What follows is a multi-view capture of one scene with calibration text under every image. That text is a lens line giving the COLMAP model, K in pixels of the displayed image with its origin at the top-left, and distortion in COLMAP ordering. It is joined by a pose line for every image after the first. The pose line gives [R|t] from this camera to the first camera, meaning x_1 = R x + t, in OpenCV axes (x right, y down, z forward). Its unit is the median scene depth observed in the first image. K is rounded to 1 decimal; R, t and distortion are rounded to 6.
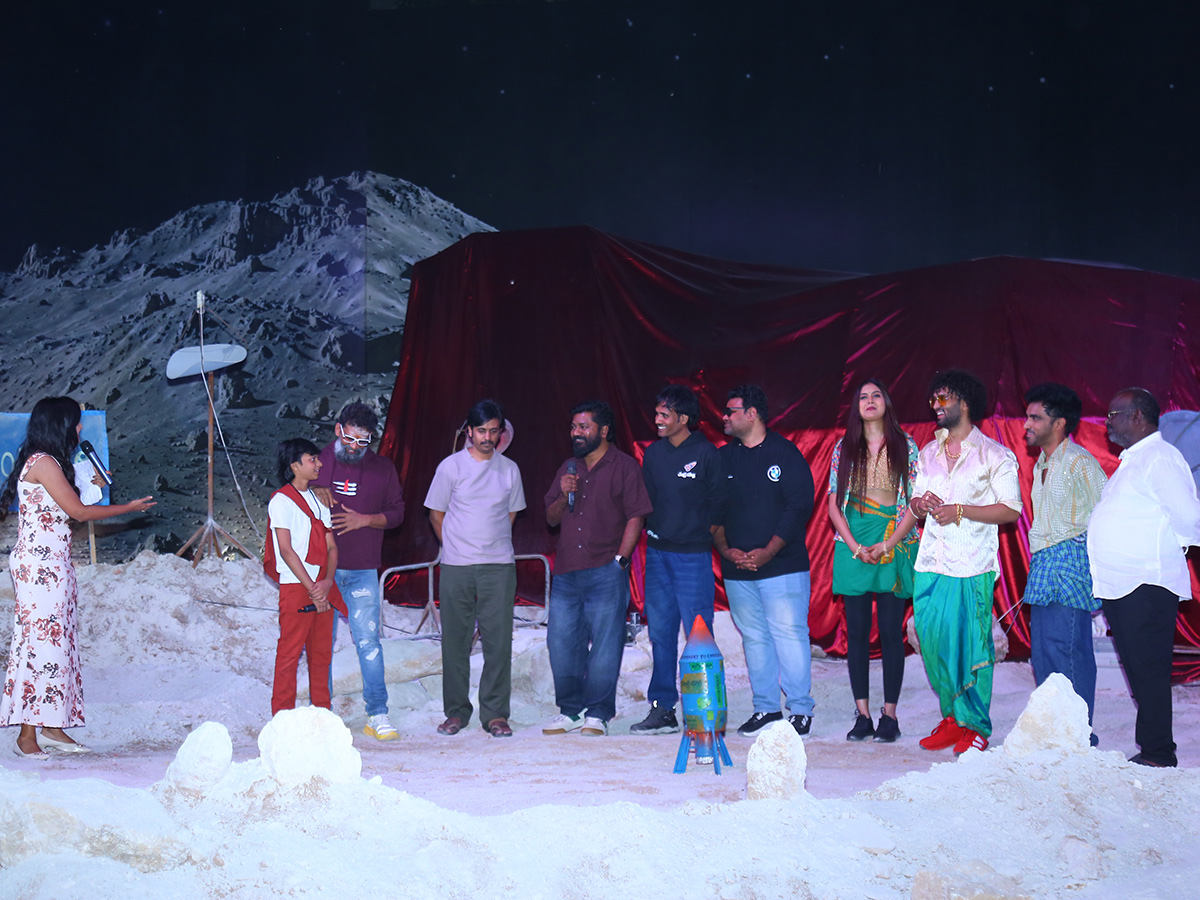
lens RADIAL K [[1975.6, 0, 598.9], [0, 1975.6, 452.9], [0, 0, 1]] dist [0.160023, -0.048621]
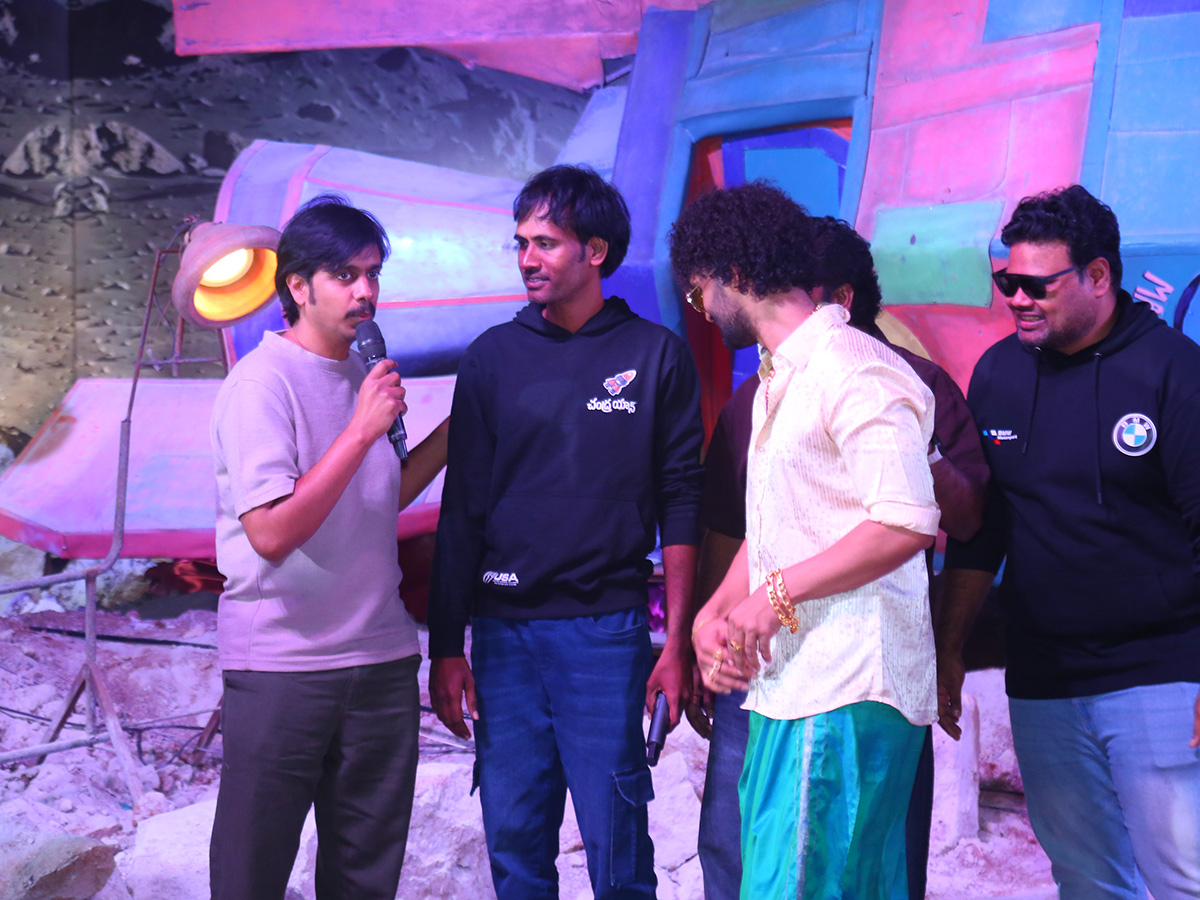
lens RADIAL K [[3107.2, 0, 601.0], [0, 3107.2, 450.1], [0, 0, 1]] dist [0.473654, -0.616101]
pose [[0.999867, 0.013889, 0.008567, 0.010434], [-0.014558, 0.996378, 0.083783, -0.016708], [-0.007373, -0.083896, 0.996447, 0.215217]]
